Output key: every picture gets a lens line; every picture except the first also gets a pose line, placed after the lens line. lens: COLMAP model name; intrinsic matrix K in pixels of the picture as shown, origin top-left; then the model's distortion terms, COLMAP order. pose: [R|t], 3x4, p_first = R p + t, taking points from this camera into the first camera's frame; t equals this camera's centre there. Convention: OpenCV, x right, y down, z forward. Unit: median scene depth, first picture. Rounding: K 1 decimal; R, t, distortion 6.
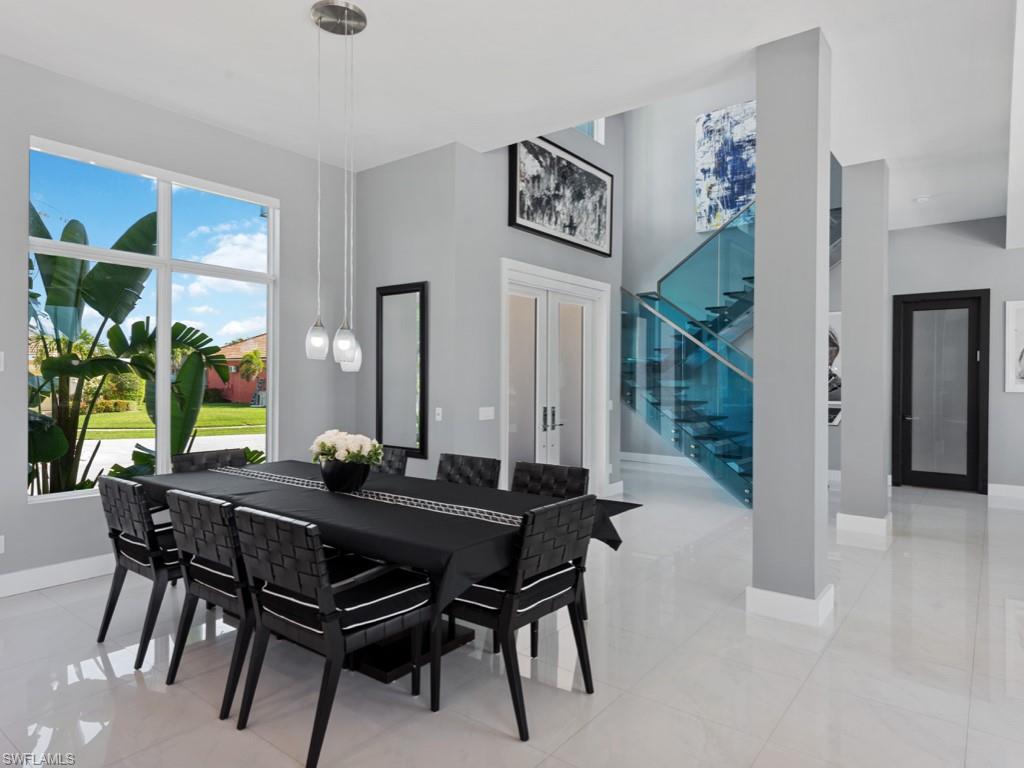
lens RADIAL K [[638.9, 0, 512.9], [0, 638.9, 380.5], [0, 0, 1]] dist [0.032958, -0.006017]
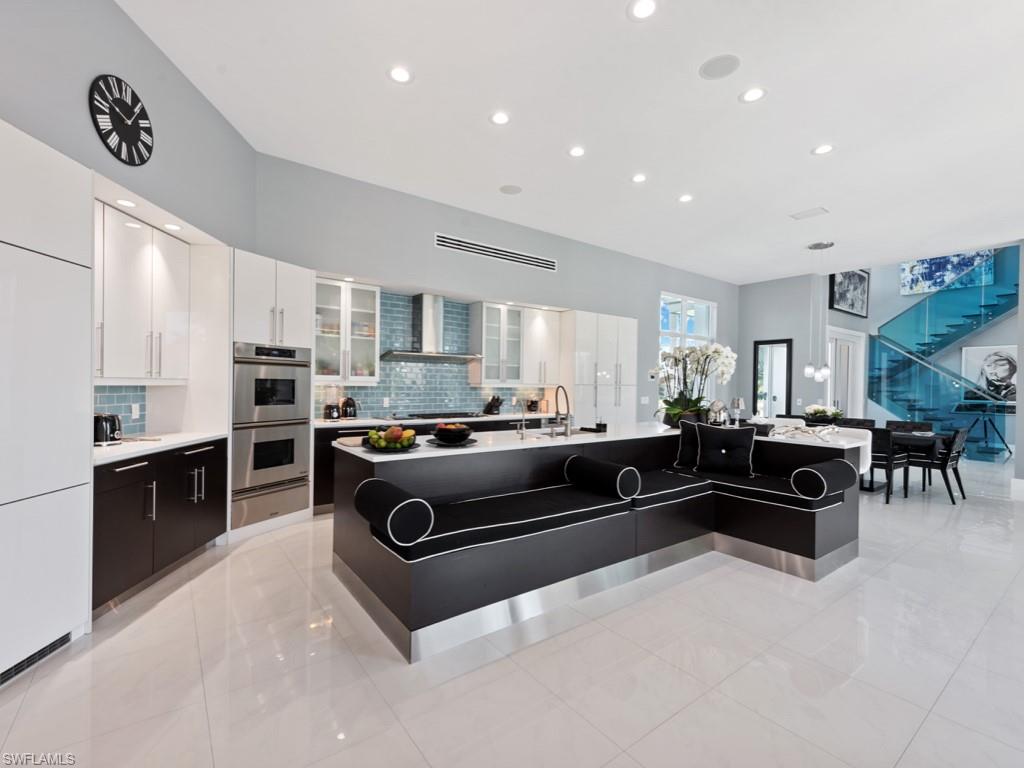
lens RADIAL K [[455.5, 0, 514.0], [0, 455.5, 392.0], [0, 0, 1]] dist [0.002341, 0.001084]
pose [[0.958338, 0.013231, -0.285330, -0.439255], [-0.008977, 0.999828, 0.016214, 0.003501], [0.285495, -0.012977, 0.958292, -0.532705]]
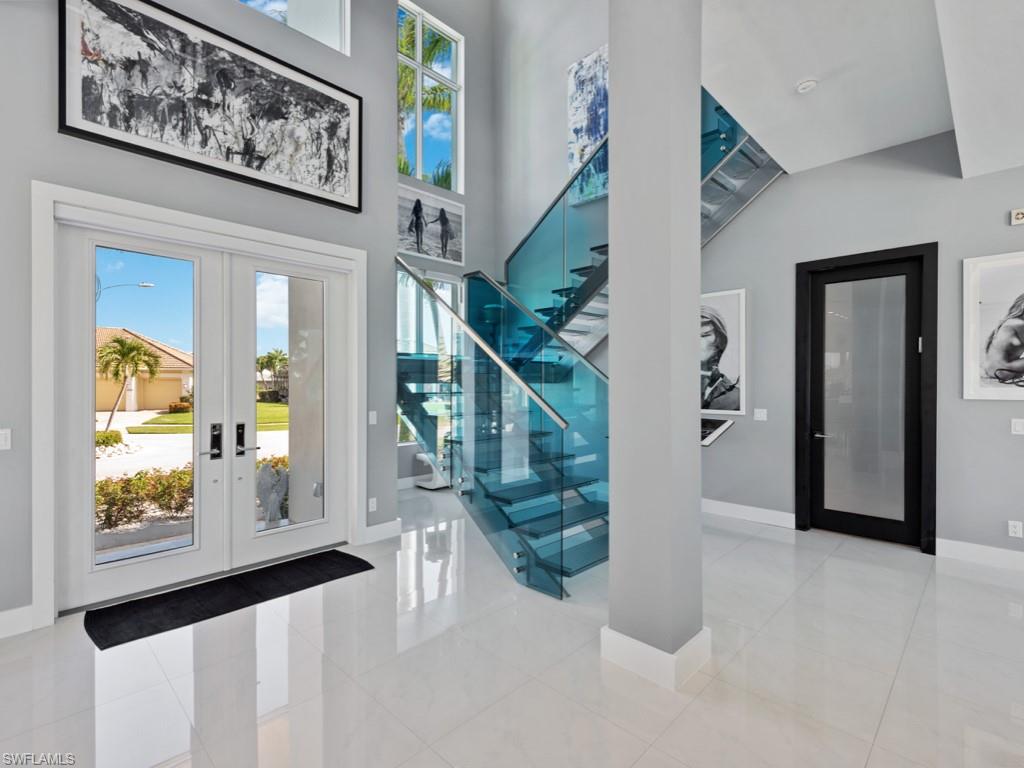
lens RADIAL K [[499.1, 0, 507.6], [0, 499.1, 382.9], [0, 0, 1]] dist [0.016703, -0.005999]
pose [[0.992111, -0.004106, -0.125299, 0.390372], [0.003852, 0.999990, -0.002272, 0.001144], [0.125307, 0.001771, 0.992116, 0.468680]]
